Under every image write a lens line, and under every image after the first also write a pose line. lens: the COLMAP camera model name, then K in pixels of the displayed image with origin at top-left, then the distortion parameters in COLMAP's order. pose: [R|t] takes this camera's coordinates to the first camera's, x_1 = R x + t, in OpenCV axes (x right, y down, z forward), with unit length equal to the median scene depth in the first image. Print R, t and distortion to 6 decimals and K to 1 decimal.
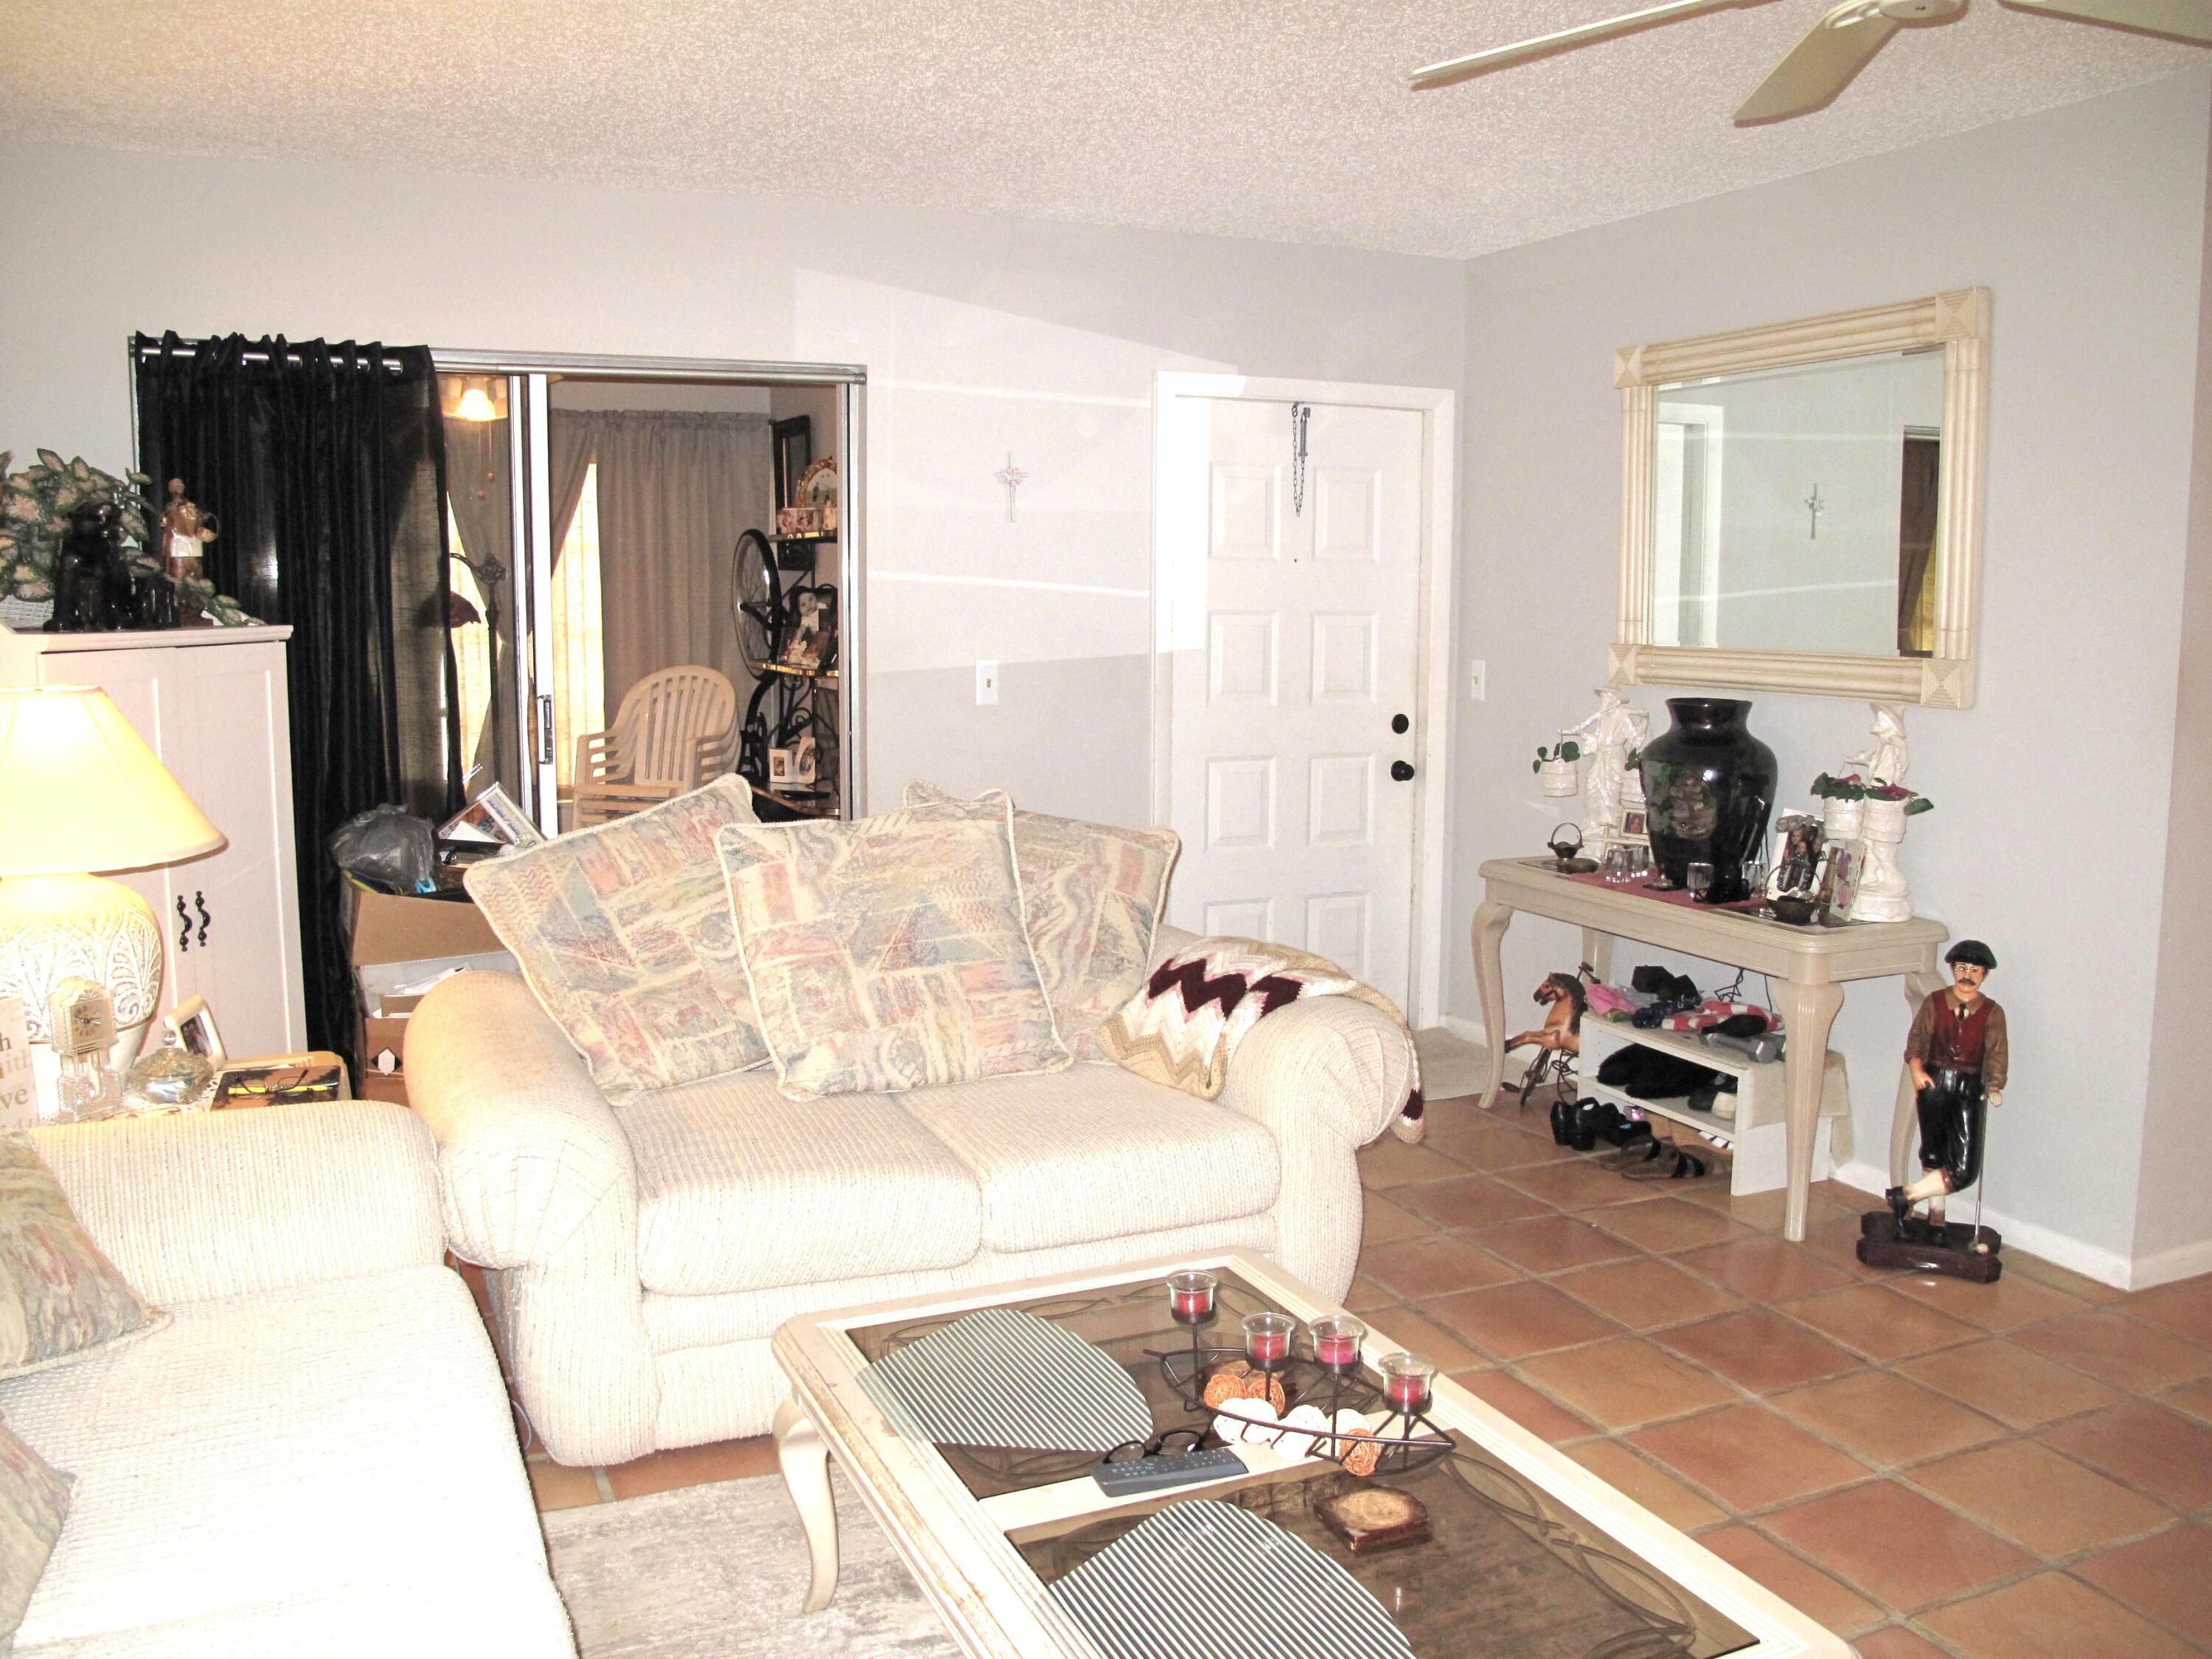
lens RADIAL K [[1862.3, 0, 1107.1], [0, 1862.3, 818.4], [0, 0, 1]] dist [-0.139044, 0.100199]
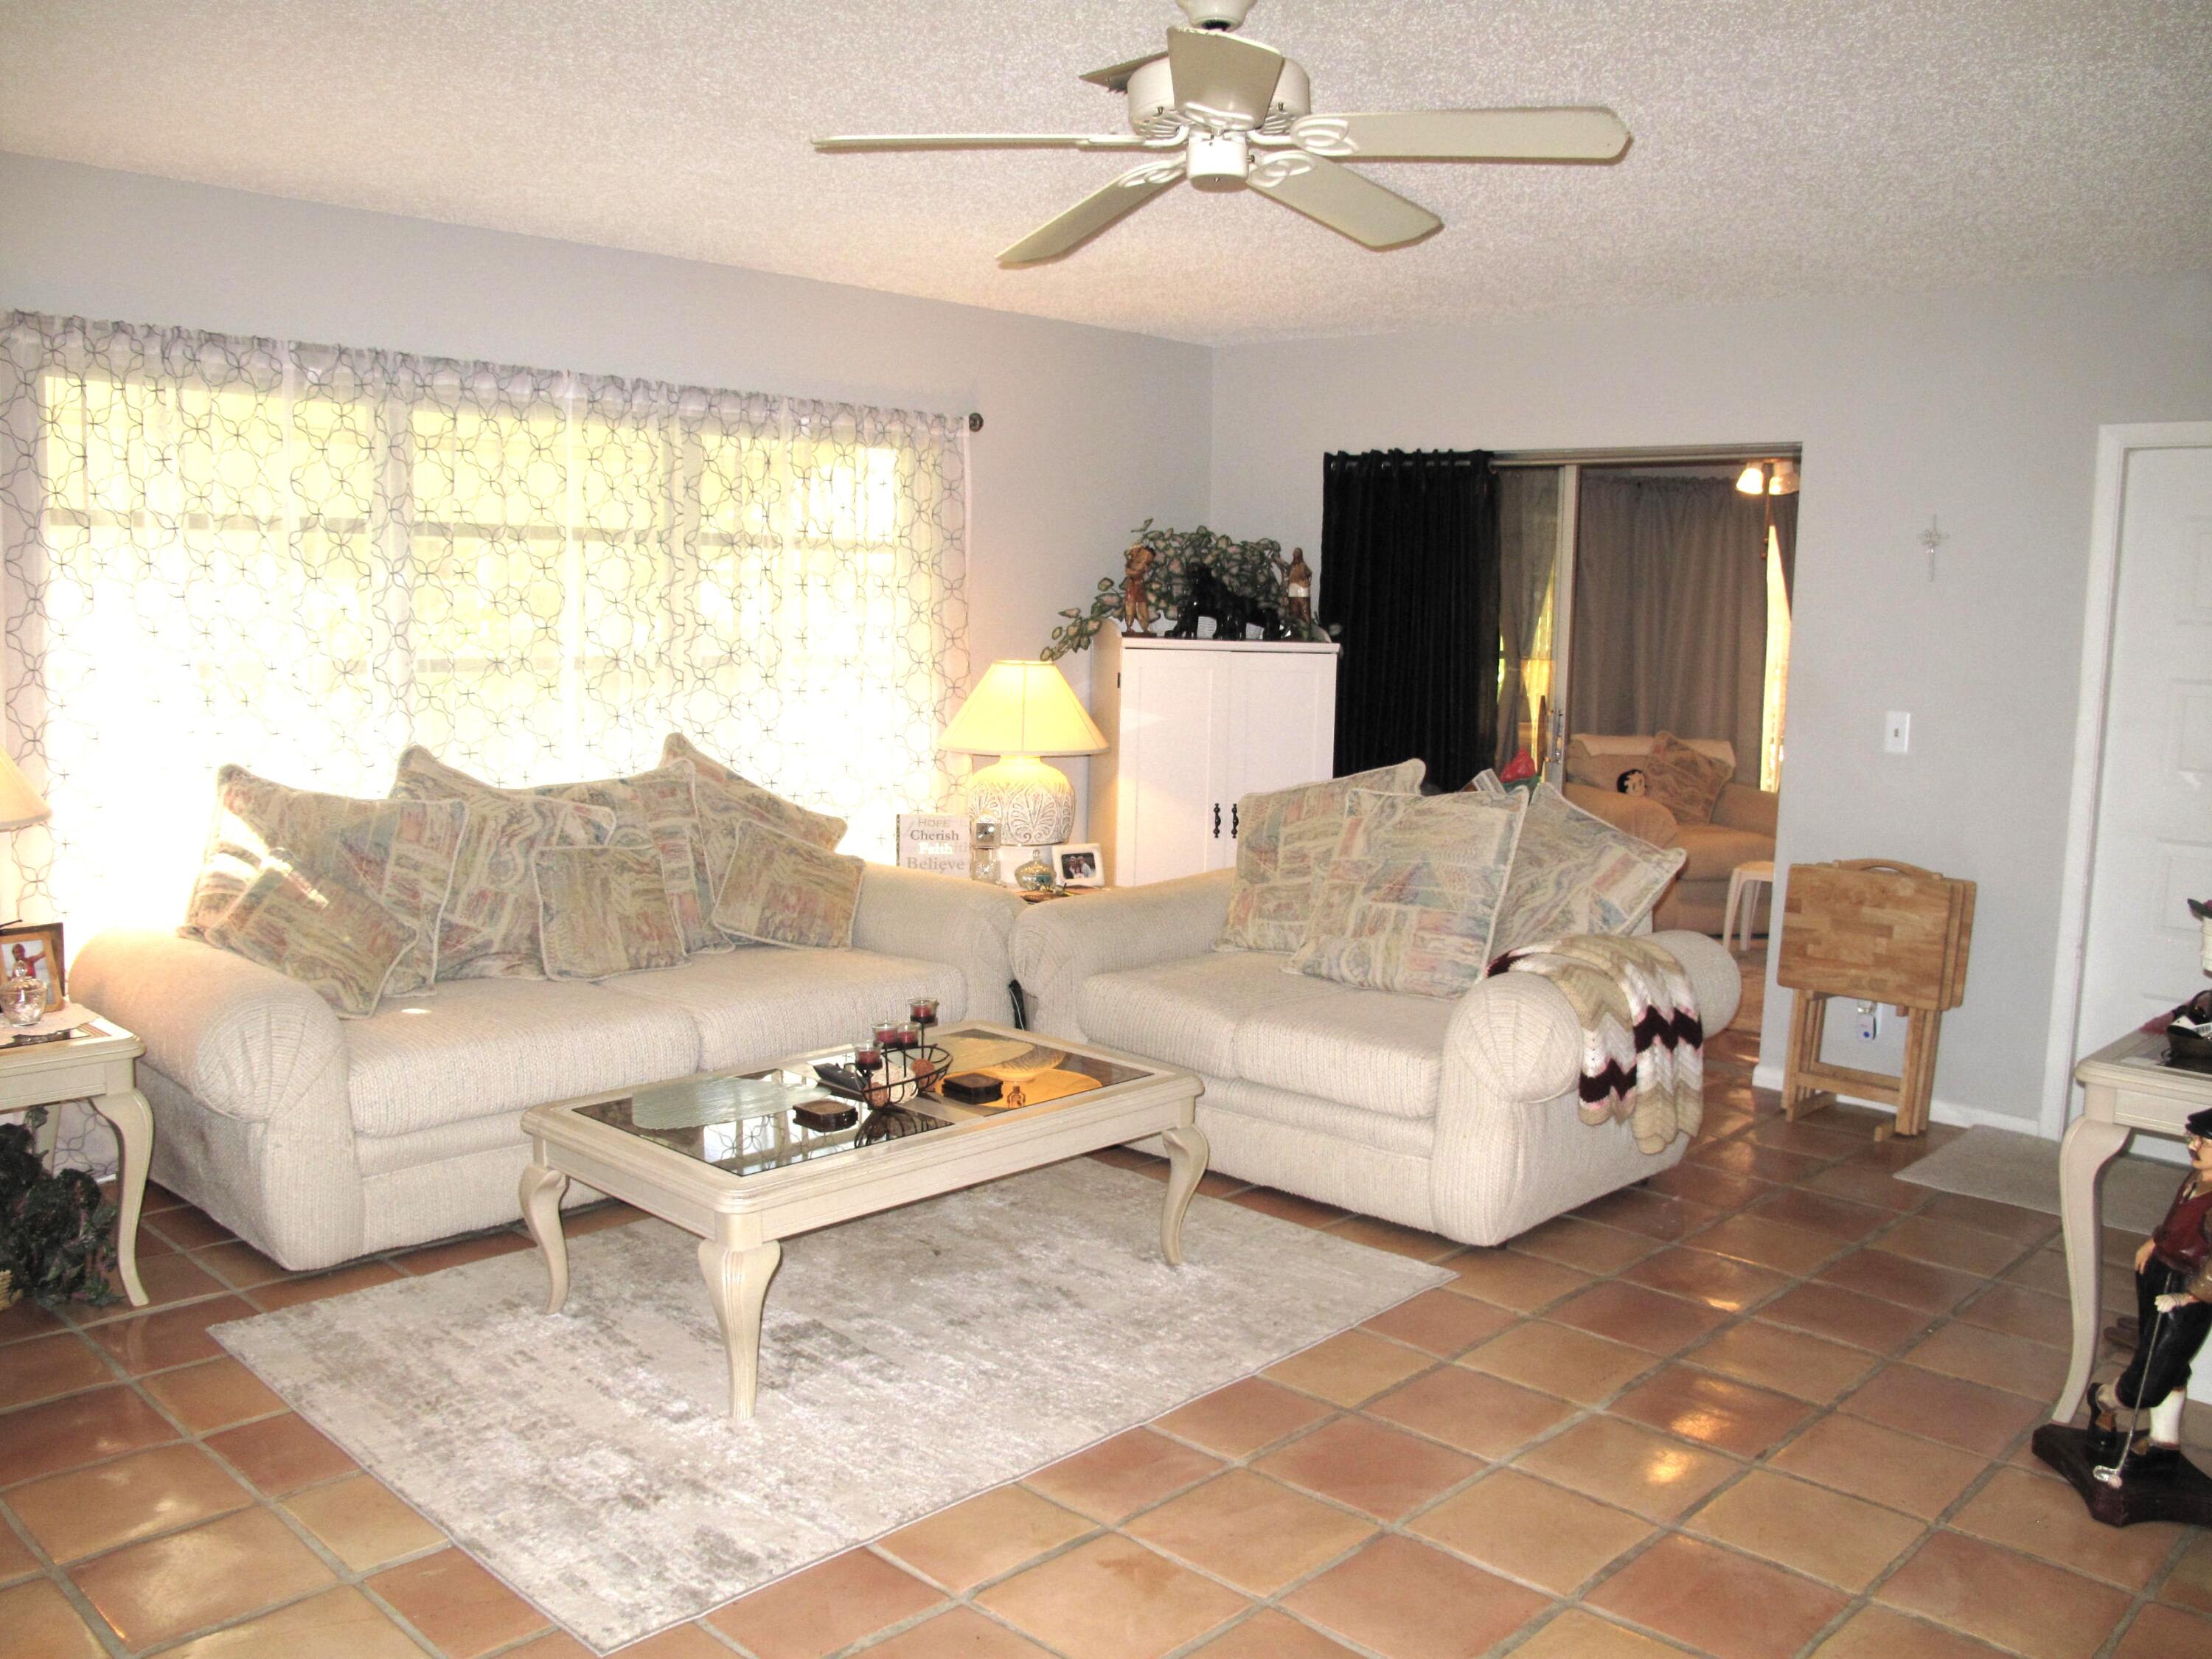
lens RADIAL K [[1862.3, 0, 1119.9], [0, 1862.3, 834.8], [0, 0, 1]] dist [-0.139044, 0.100199]
pose [[0.386915, 0.119206, -0.914378, 0.882666], [-0.141962, 0.987488, 0.068666, -0.028511], [0.911122, 0.103239, 0.398996, 0.227789]]
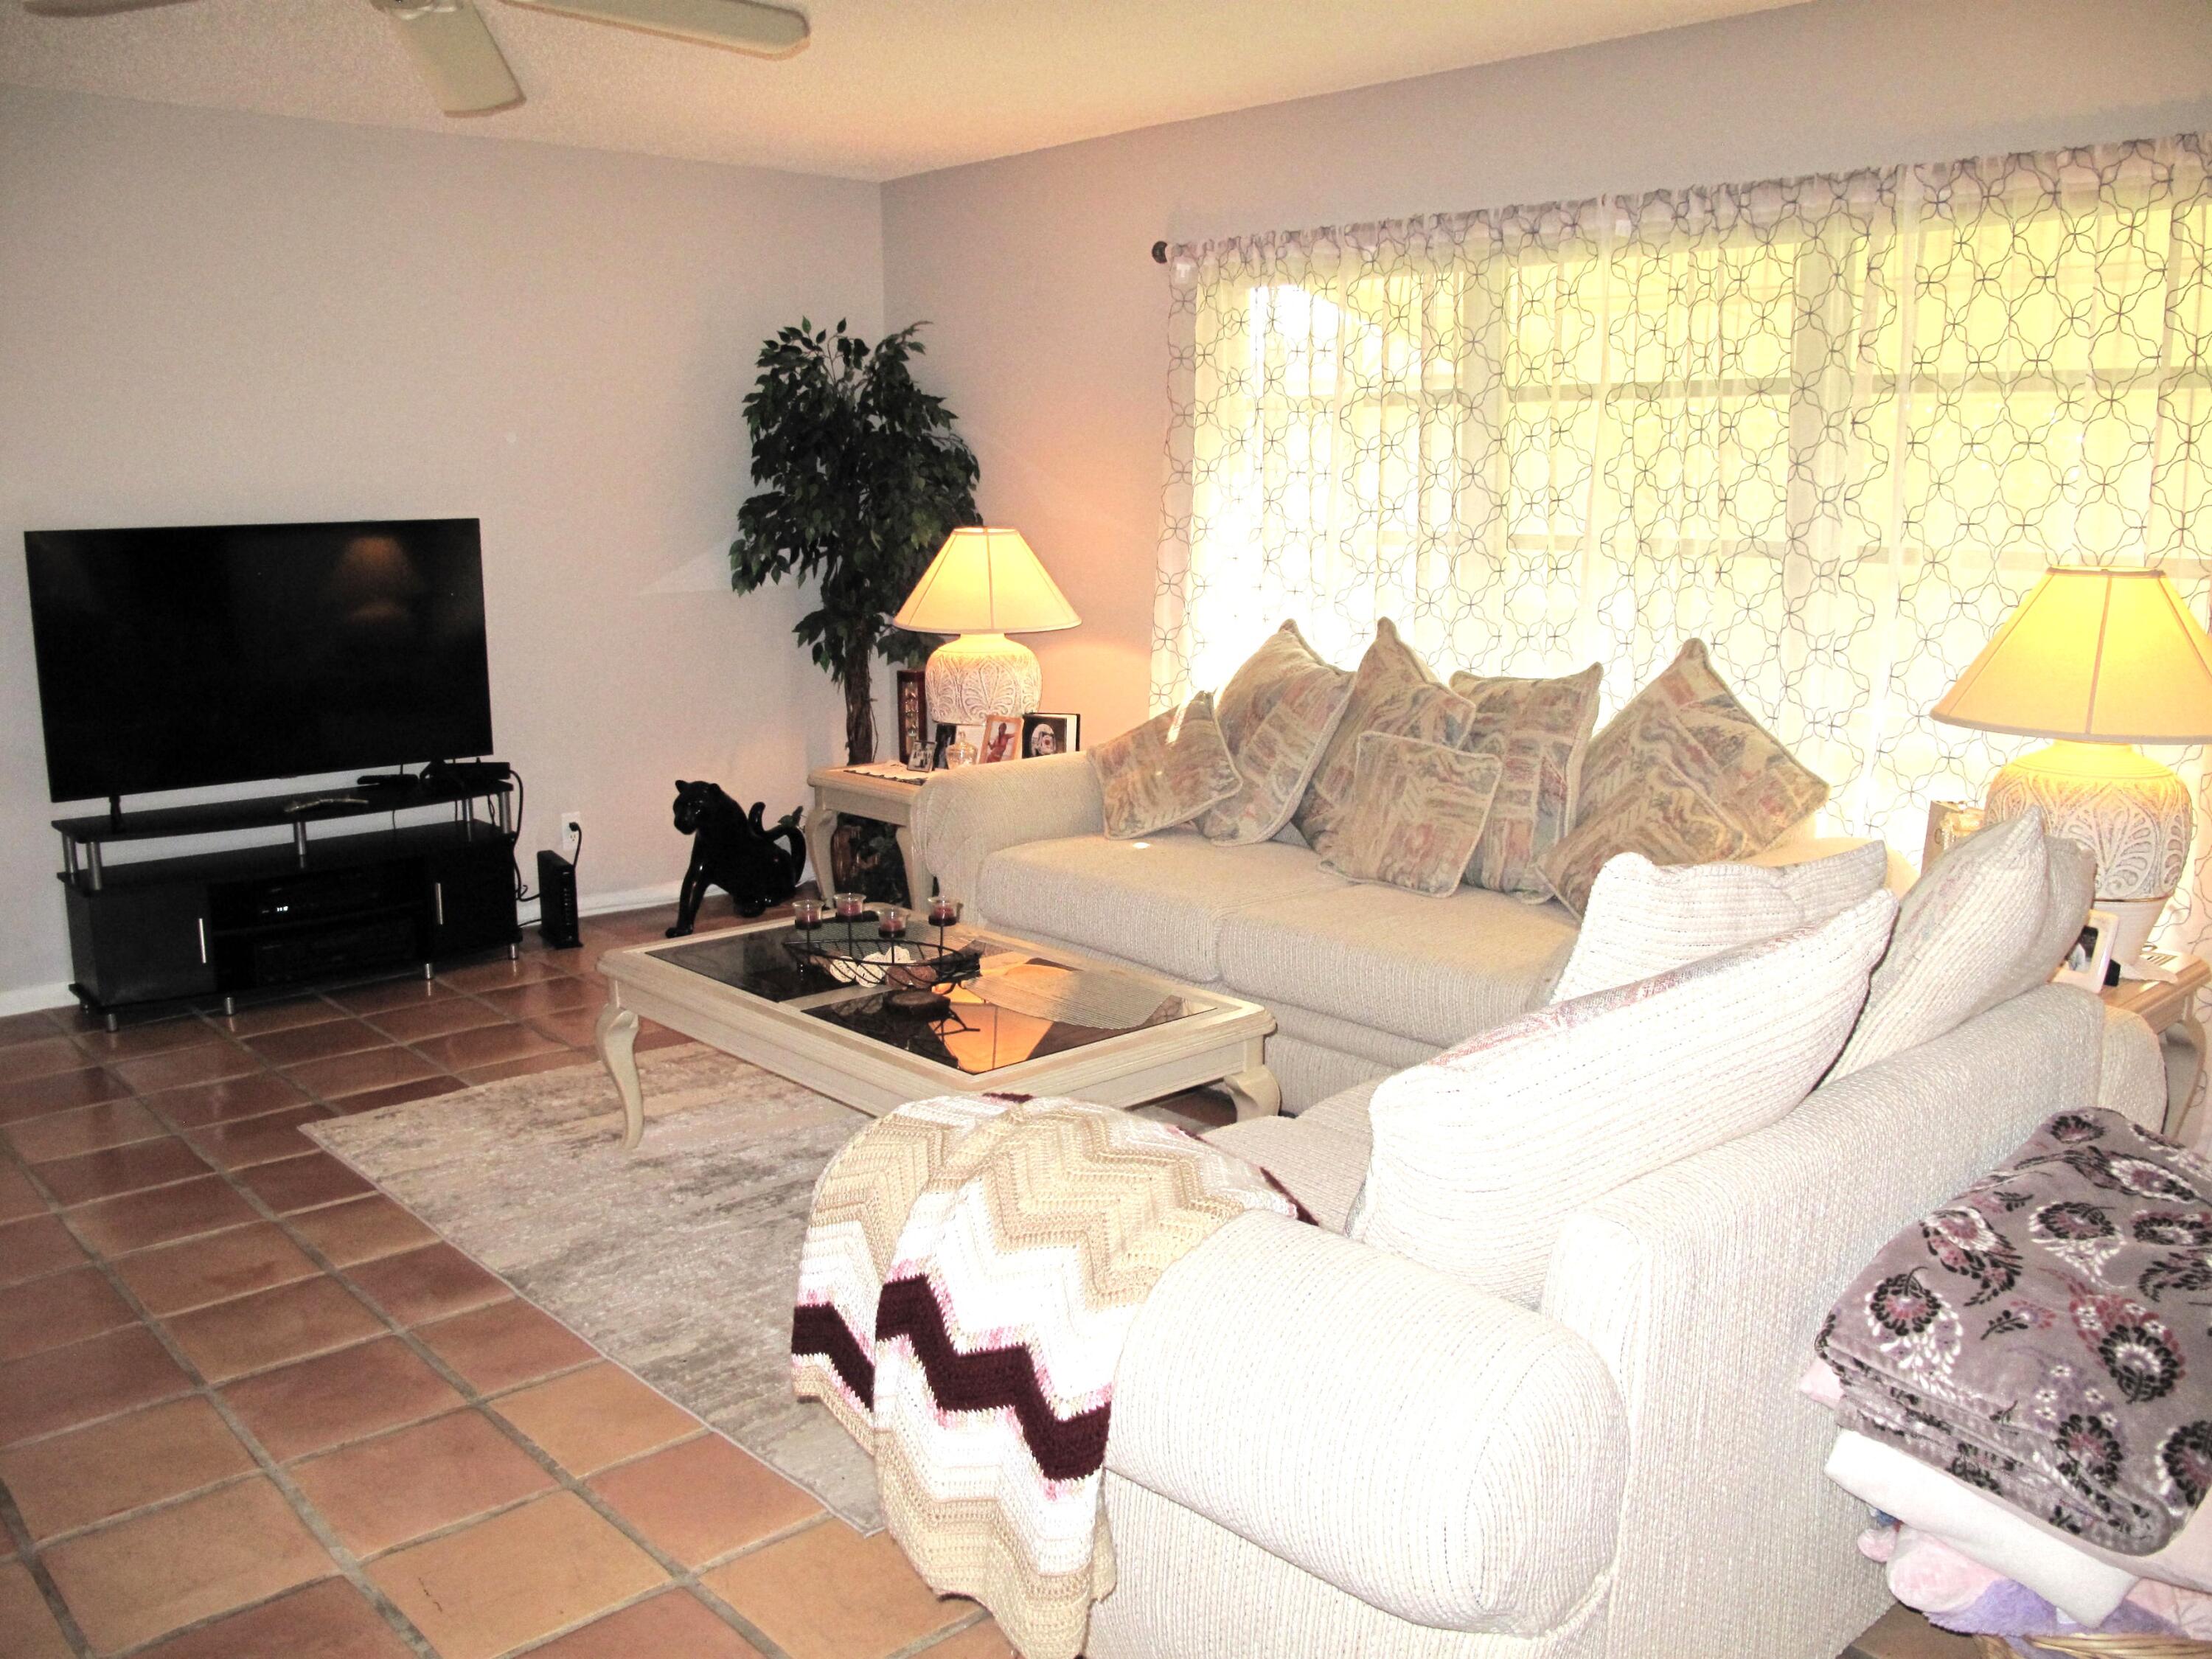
lens RADIAL K [[1862.3, 0, 1109.3], [0, 1862.3, 827.5], [0, 0, 1]] dist [-0.139044, 0.100199]
pose [[-0.947556, 0.063698, -0.313177, 0.207301], [-0.037890, 0.950634, 0.307993, -0.162772], [0.317335, 0.303707, -0.898365, 1.270150]]
